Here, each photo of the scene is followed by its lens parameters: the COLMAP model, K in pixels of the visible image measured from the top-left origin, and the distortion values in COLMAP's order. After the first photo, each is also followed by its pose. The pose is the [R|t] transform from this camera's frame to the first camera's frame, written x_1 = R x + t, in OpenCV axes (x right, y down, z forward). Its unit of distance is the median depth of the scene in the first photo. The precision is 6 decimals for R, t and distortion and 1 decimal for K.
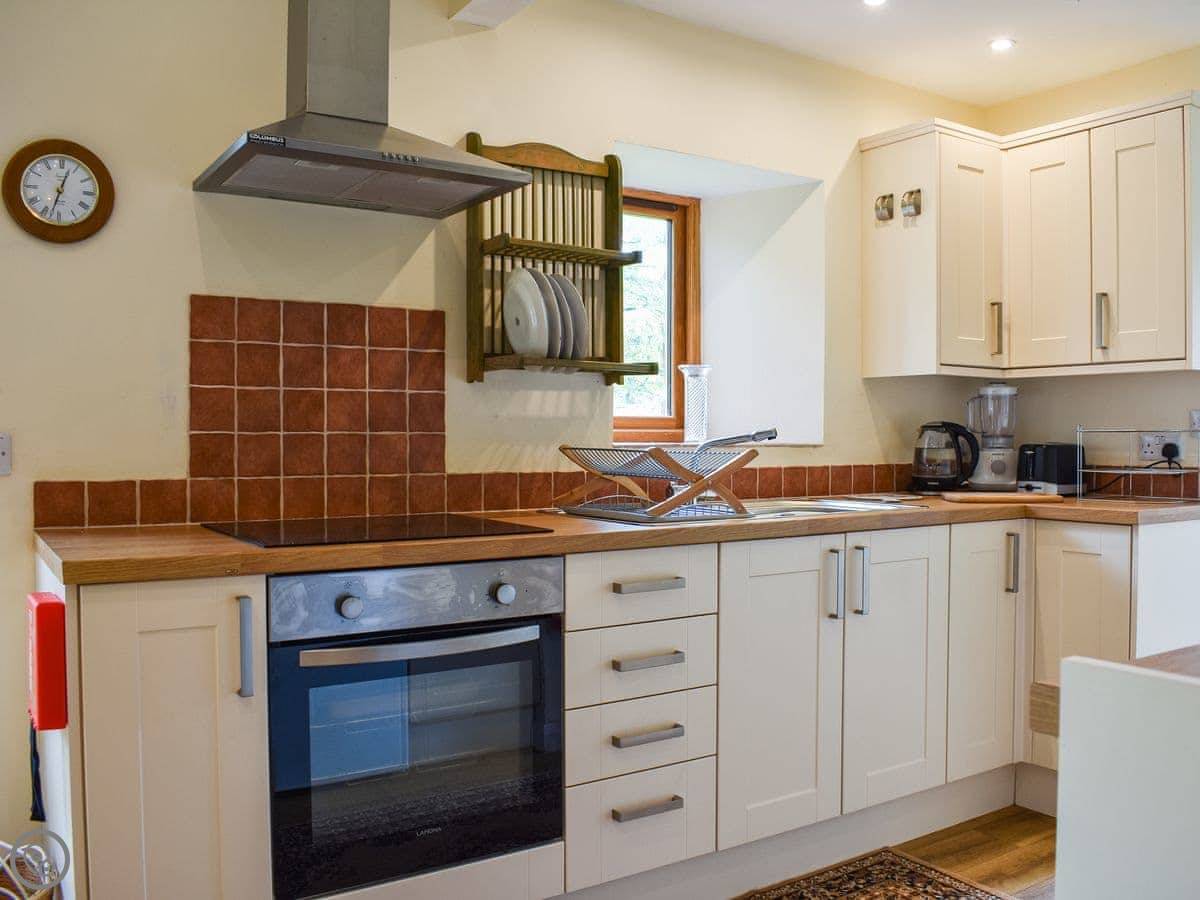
lens RADIAL K [[1051.4, 0, 643.0], [0, 1051.4, 445.1], [0, 0, 1]] dist [-0.104941, -0.001570]
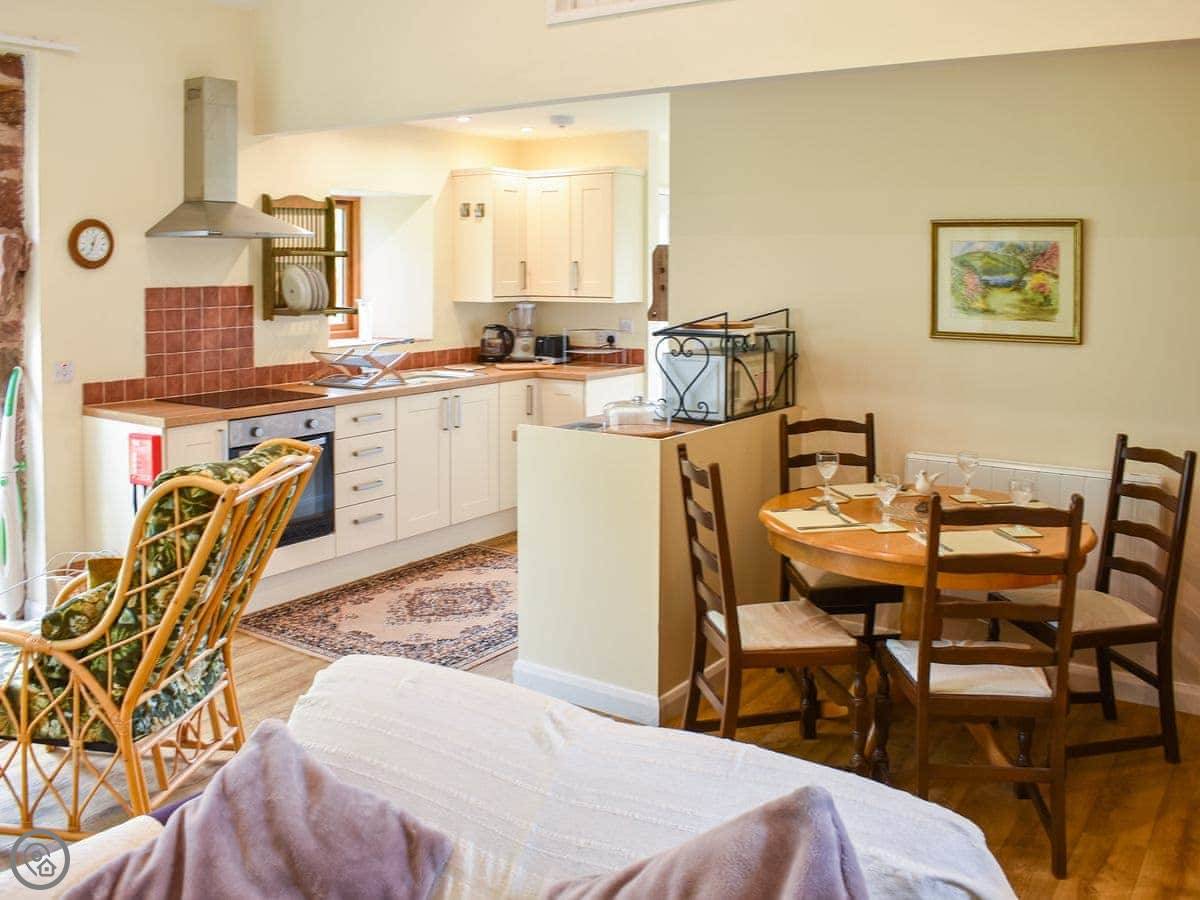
lens RADIAL K [[1150.4, 0, 580.7], [0, 1150.4, 249.4], [0, 0, 1]] dist [-0.098178, 0.037184]
pose [[0.939245, -0.001230, 0.343246, -0.330324], [0.006285, 0.999888, -0.013617, -0.154668], [-0.343191, 0.014947, 0.939147, -1.184651]]
